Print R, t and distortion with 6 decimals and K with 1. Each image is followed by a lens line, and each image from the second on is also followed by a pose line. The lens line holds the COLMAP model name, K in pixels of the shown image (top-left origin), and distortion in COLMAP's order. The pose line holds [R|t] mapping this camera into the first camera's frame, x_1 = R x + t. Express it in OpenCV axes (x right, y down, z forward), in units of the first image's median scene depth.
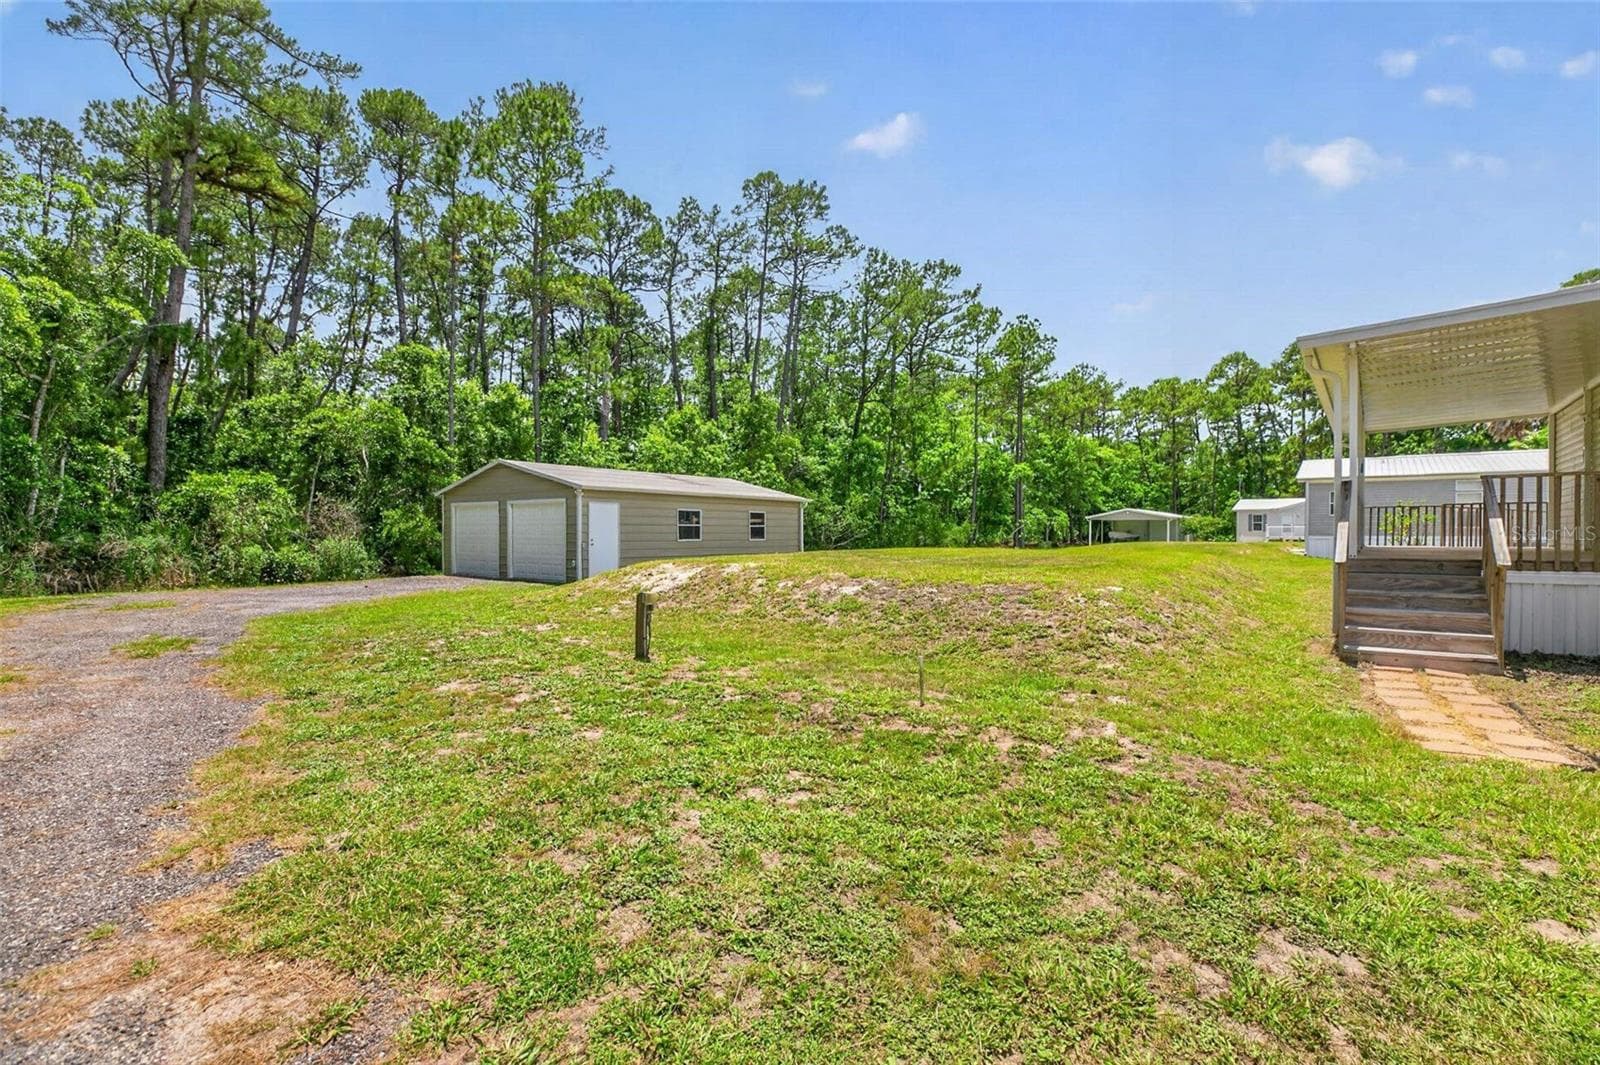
lens RADIAL K [[745.0, 0, 799.0], [0, 745.0, 564.9], [0, 0, 1]] dist [-0.001292, -0.009065]
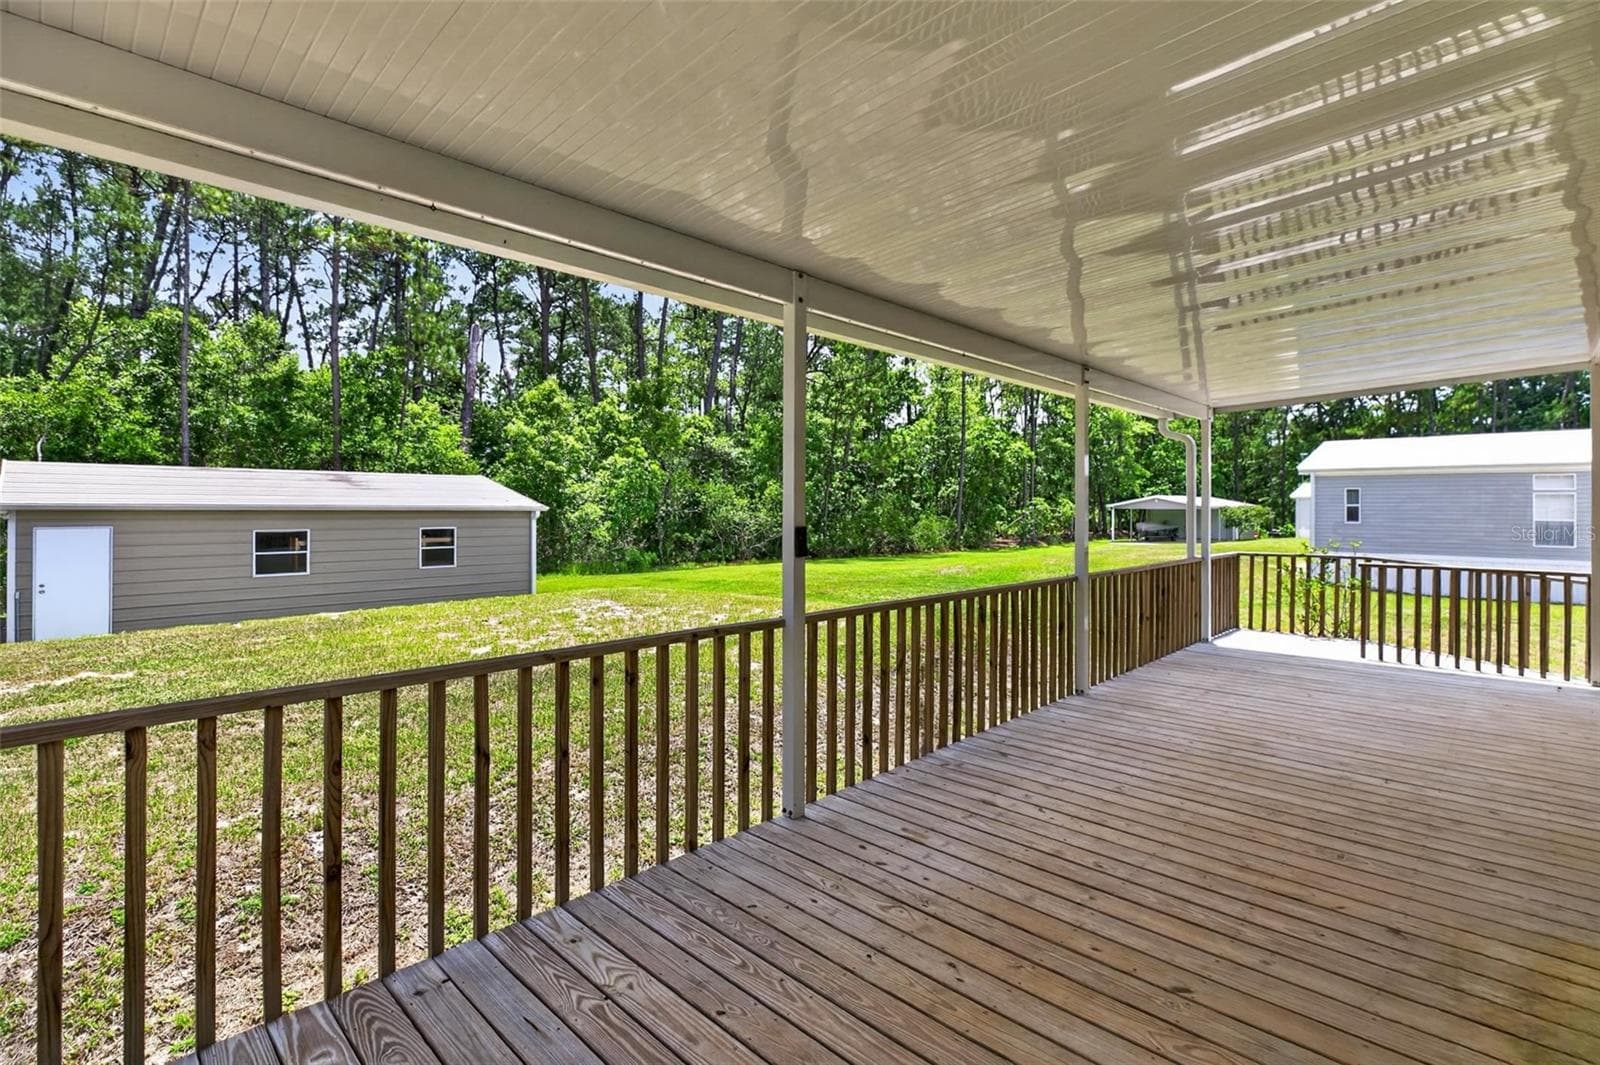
lens RADIAL K [[729.3, 0, 800.0], [0, 729.3, 532.5], [0, 0, 1]] dist [-0.004708, -0.001629]
pose [[0.991879, 0.004094, -0.127120, 0.382439], [-0.005462, 0.999931, -0.010415, -0.061754], [0.127068, 0.011025, 0.991833, 0.344278]]
